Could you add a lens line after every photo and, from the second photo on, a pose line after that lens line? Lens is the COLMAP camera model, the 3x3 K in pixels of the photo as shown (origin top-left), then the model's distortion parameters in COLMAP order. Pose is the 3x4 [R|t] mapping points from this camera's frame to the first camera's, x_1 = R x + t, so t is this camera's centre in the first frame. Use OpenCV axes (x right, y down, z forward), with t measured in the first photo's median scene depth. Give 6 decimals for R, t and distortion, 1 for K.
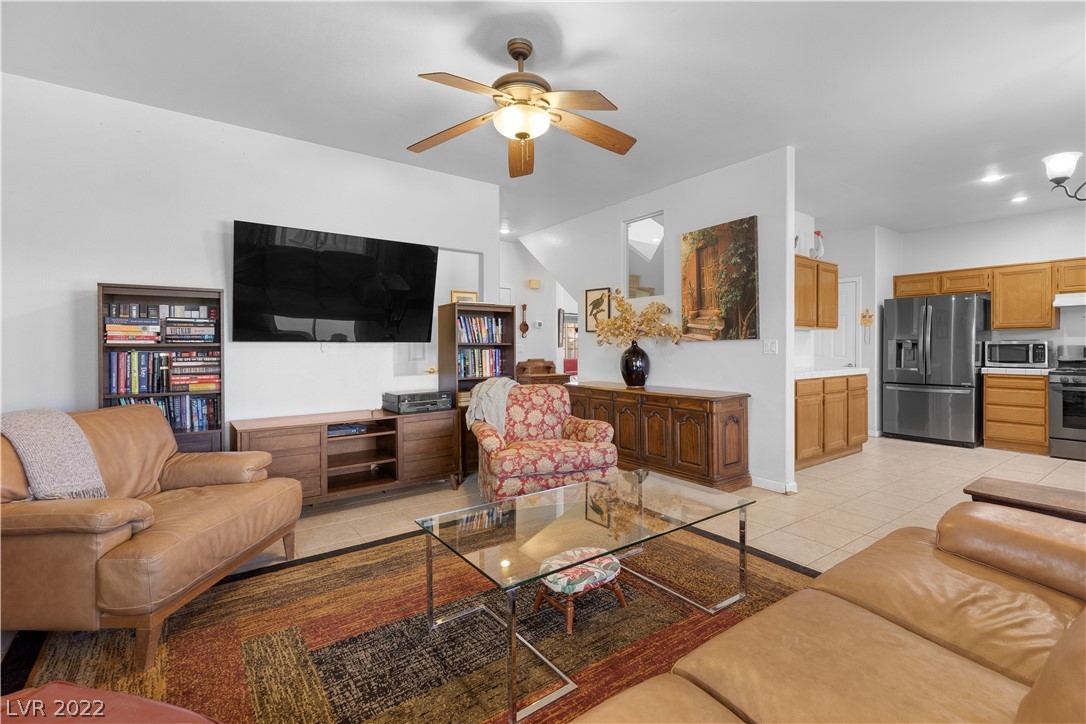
lens RADIAL K [[488.5, 0, 555.3], [0, 488.5, 349.0], [0, 0, 1]] dist [0.006954, 0.000156]
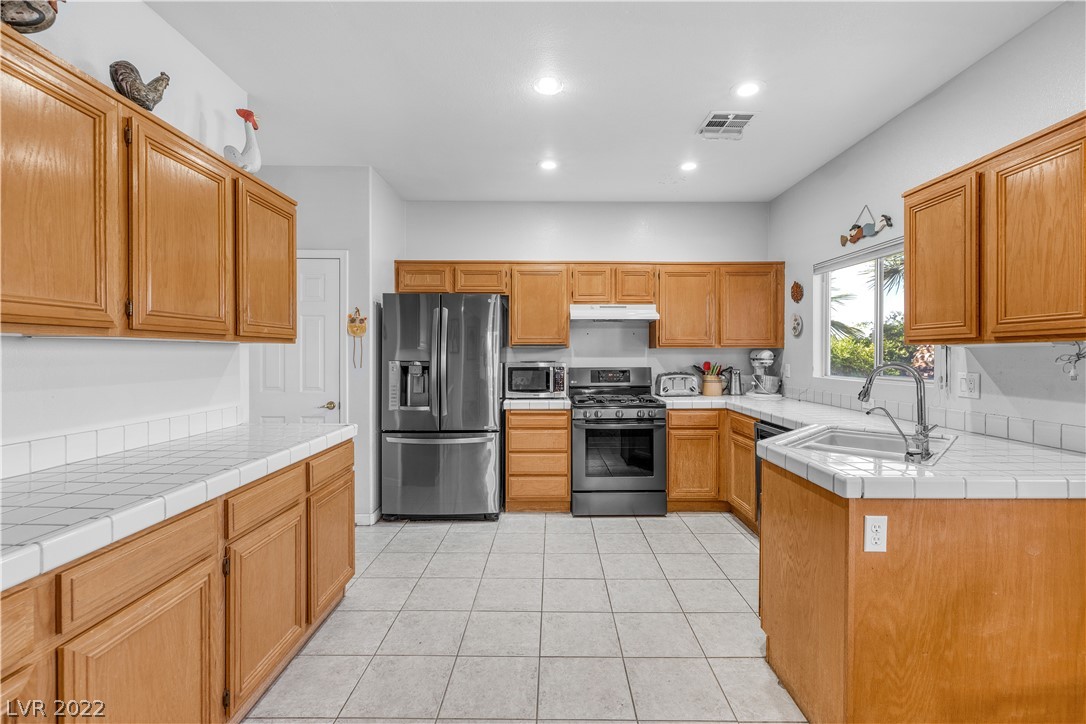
lens RADIAL K [[488.5, 0, 549.1], [0, 488.5, 355.3], [0, 0, 1]] dist [0.006954, 0.000156]
pose [[0.602673, -0.003632, 0.797980, 0.365690], [0.002217, 0.999993, 0.002878, -0.030909], [-0.797985, 0.000035, 0.602677, 0.551860]]
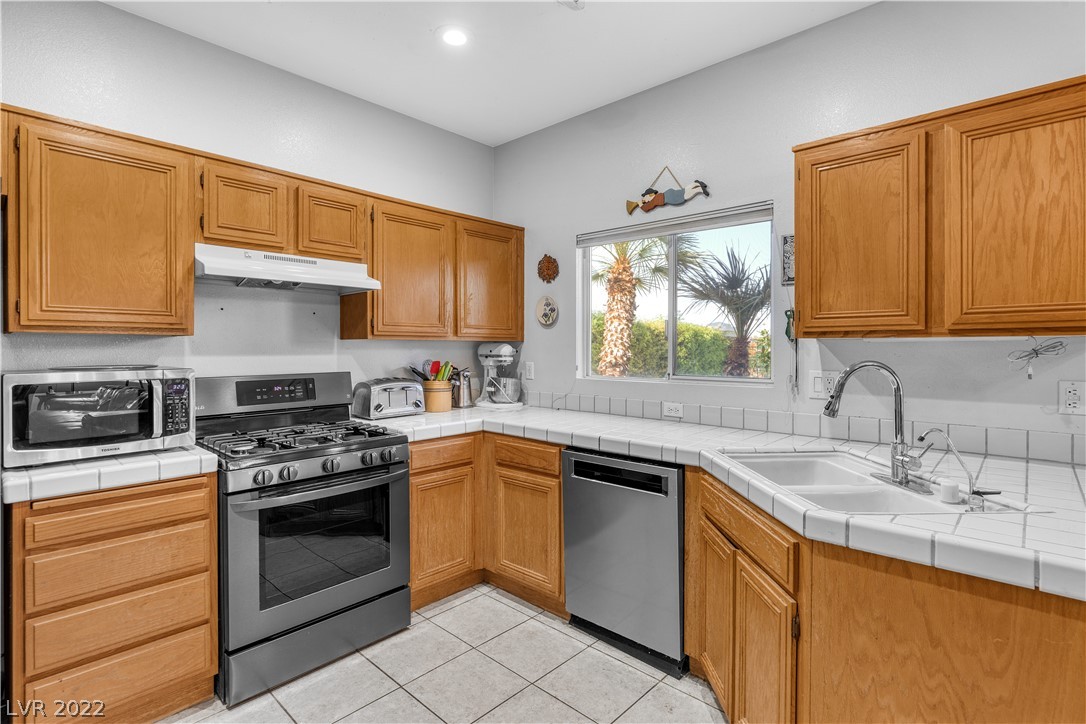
lens RADIAL K [[528.5, 0, 552.5], [0, 528.5, 349.9], [0, 0, 1]] dist [-0.009282, 0.002119]
pose [[-0.182850, -0.004809, 0.983129, 0.578132], [0.001175, 0.999986, 0.005110, -0.031957], [-0.983140, 0.002090, -0.182842, 0.809855]]
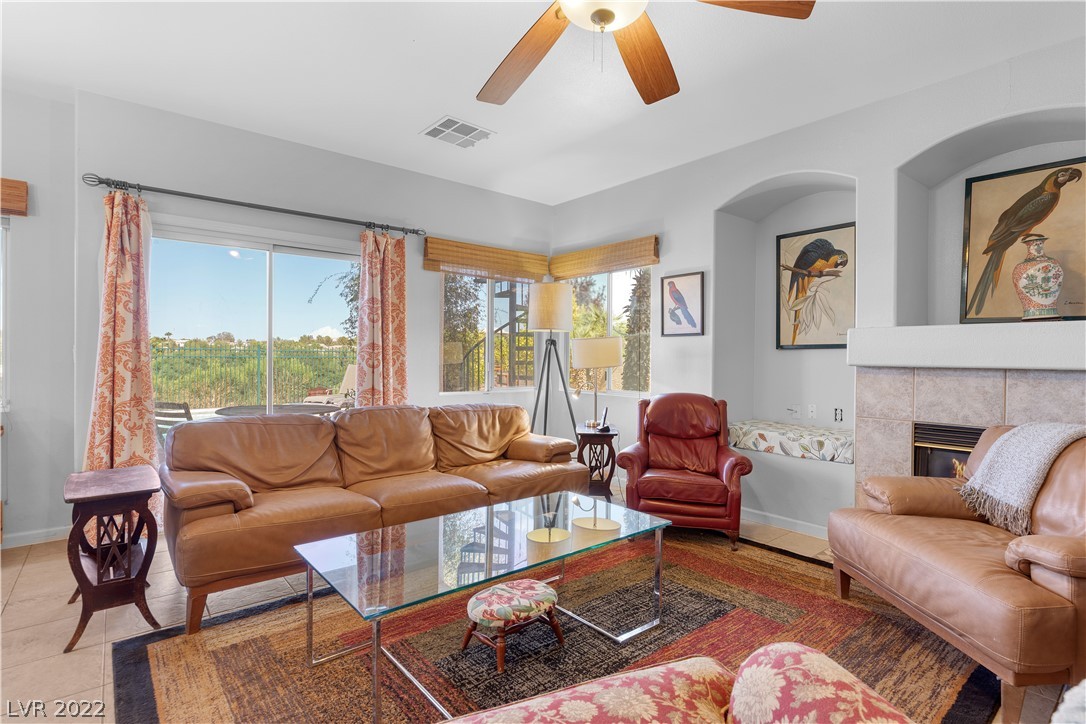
lens RADIAL K [[528.5, 0, 549.4], [0, 528.5, 360.2], [0, 0, 1]] dist [-0.009282, 0.002119]
pose [[-0.998540, -0.006738, -0.053594, 0.015810], [-0.007395, 0.999900, 0.012066, -0.004262], [0.053507, 0.012445, -0.998490, 0.780132]]
